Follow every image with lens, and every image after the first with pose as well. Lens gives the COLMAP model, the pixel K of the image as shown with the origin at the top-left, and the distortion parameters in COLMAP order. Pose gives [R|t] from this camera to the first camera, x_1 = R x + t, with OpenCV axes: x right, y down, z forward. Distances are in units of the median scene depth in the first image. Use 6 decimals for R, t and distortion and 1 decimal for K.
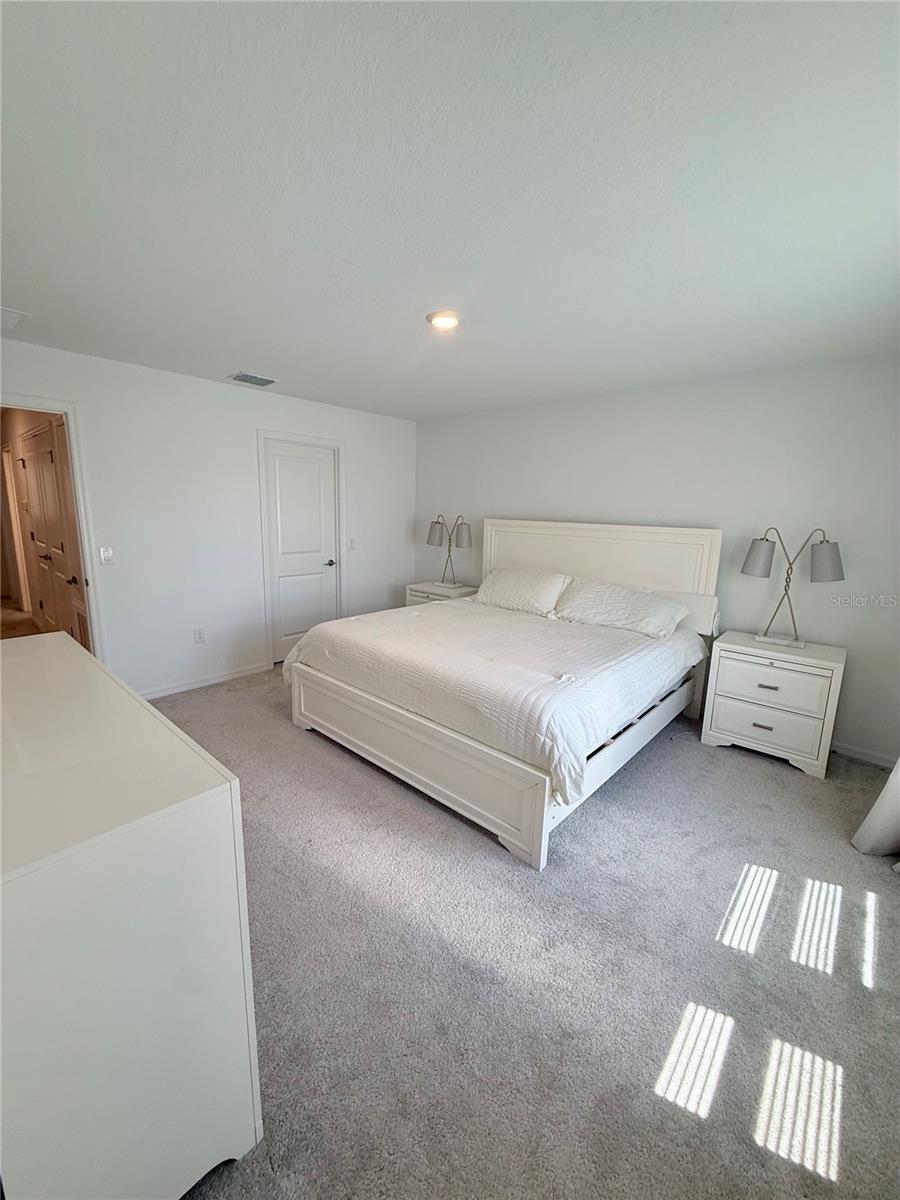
lens RADIAL K [[483.0, 0, 496.8], [0, 483.0, 568.5], [0, 0, 1]] dist [0.000881, 0.000505]
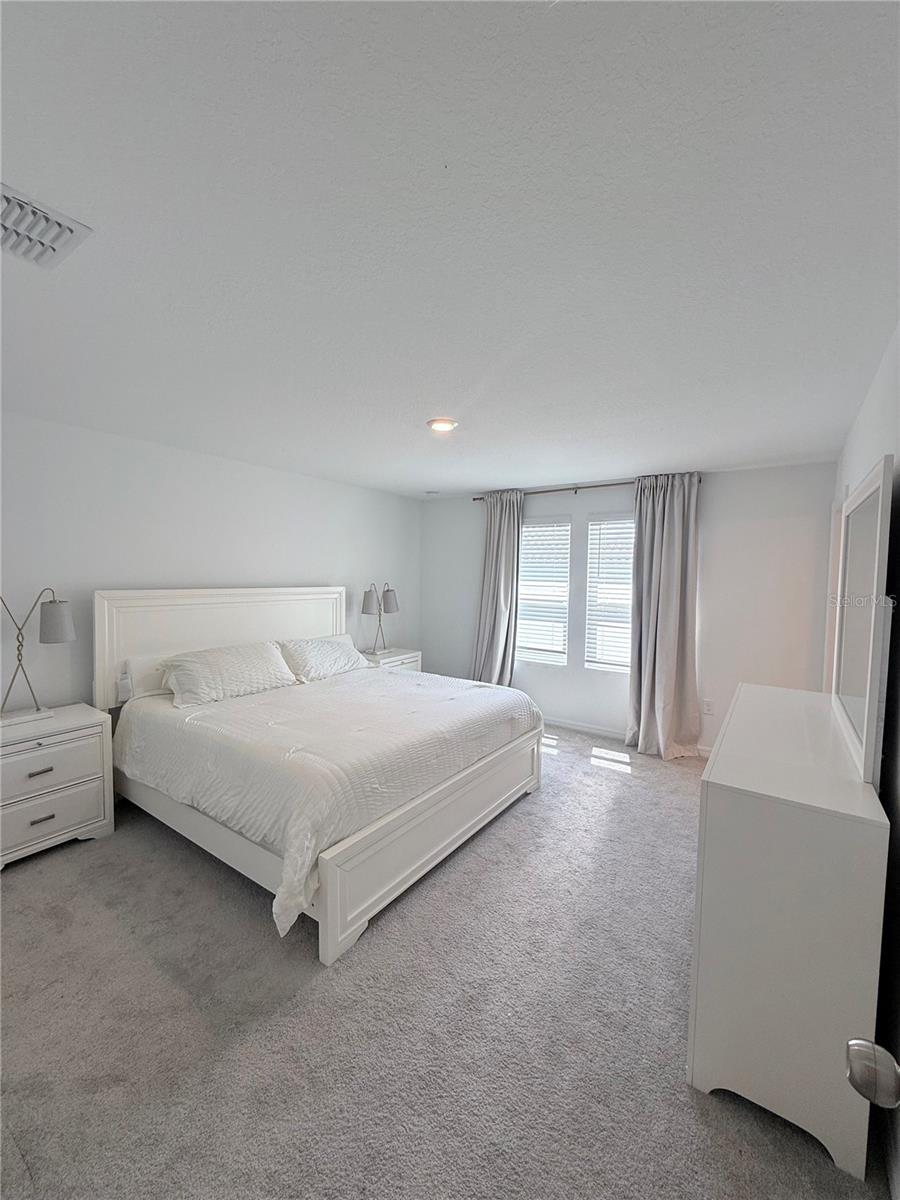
lens RADIAL K [[483.0, 0, 451.4], [0, 483.0, 601.9], [0, 0, 1]] dist [0.000881, 0.000505]
pose [[-0.091710, -0.075965, 0.992884, -0.356574], [0.116963, 0.989362, 0.086499, -0.046833], [-0.988893, 0.124063, -0.081850, 0.320932]]
